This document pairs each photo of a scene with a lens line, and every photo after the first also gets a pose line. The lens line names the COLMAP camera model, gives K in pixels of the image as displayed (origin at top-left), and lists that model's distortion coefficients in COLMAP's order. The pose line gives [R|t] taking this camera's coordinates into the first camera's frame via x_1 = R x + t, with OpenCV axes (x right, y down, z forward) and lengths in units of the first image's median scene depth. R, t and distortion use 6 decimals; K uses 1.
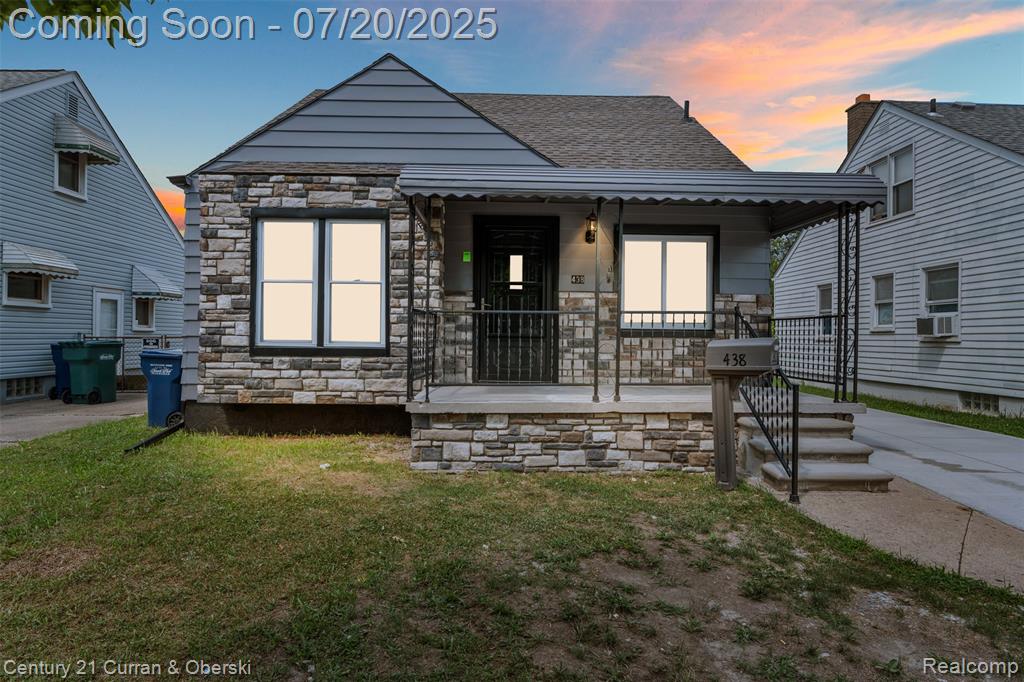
lens RADIAL K [[570.6, 0, 519.0], [0, 570.6, 335.5], [0, 0, 1]] dist [0.001073, 0.000403]
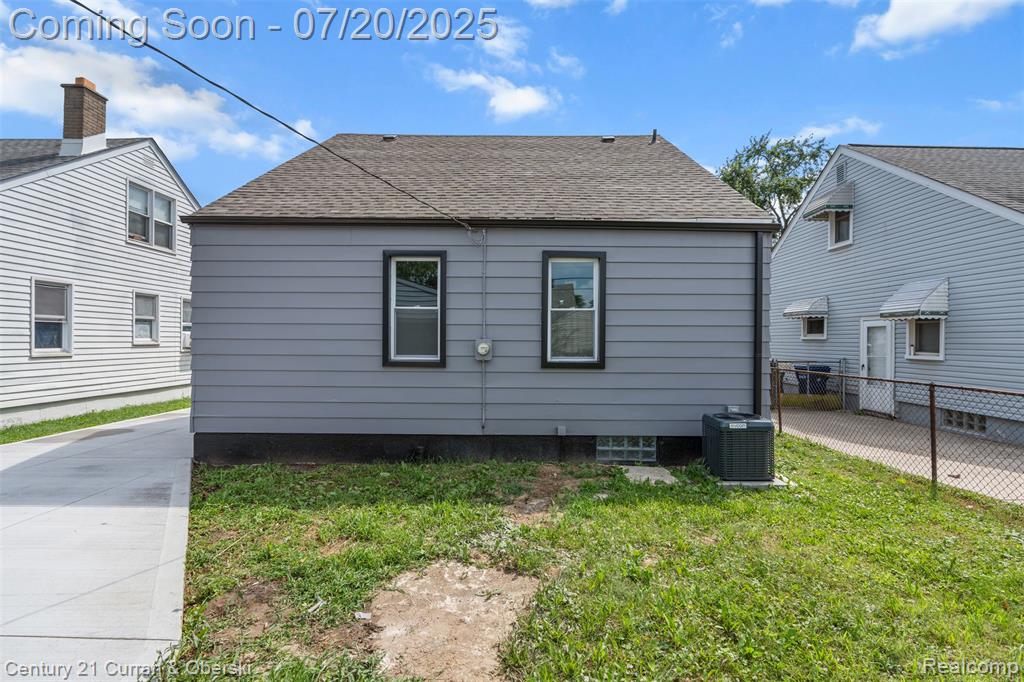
lens RADIAL K [[453.8, 0, 519.0], [0, 453.8, 333.7], [0, 0, 1]] dist [-0.003865, -0.000267]
pose [[-0.999572, -0.017953, 0.023108, -0.201603], [-0.018316, 0.999711, -0.015583, -0.051458], [-0.022822, -0.015999, -0.999612, 3.382145]]
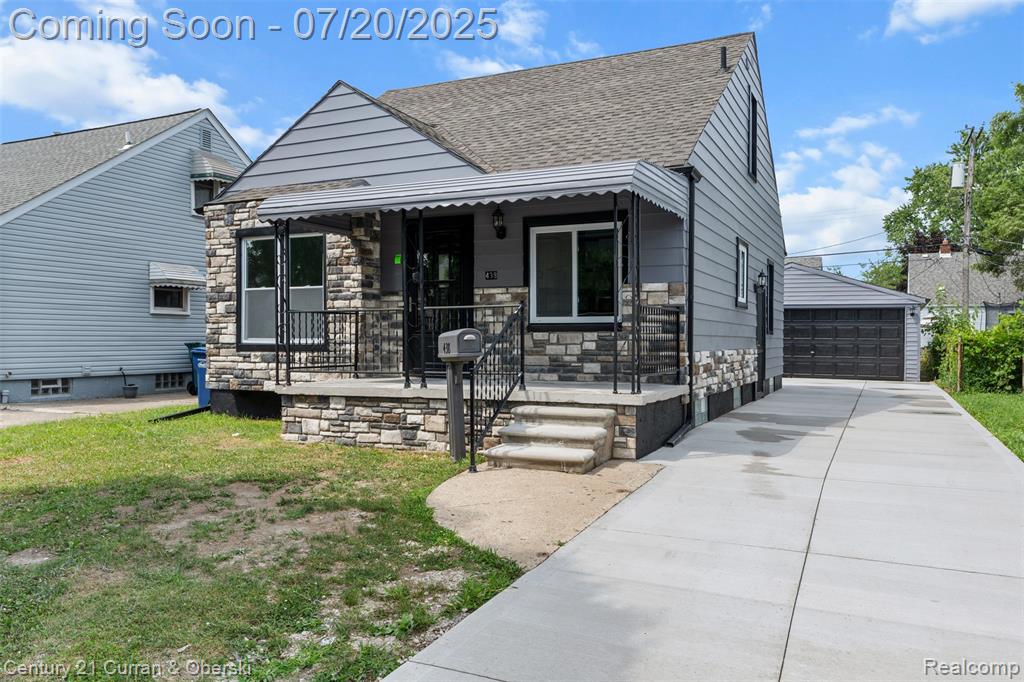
lens RADIAL K [[775.4, 0, 512.0], [0, 775.4, 341.0], [0, 0, 1]] dist [0.040904, -0.000332]
pose [[0.892277, -0.008682, -0.451405, 0.811052], [0.009983, 0.999950, 0.000500, 0.019068], [0.451378, -0.004952, 0.892319, -0.225484]]
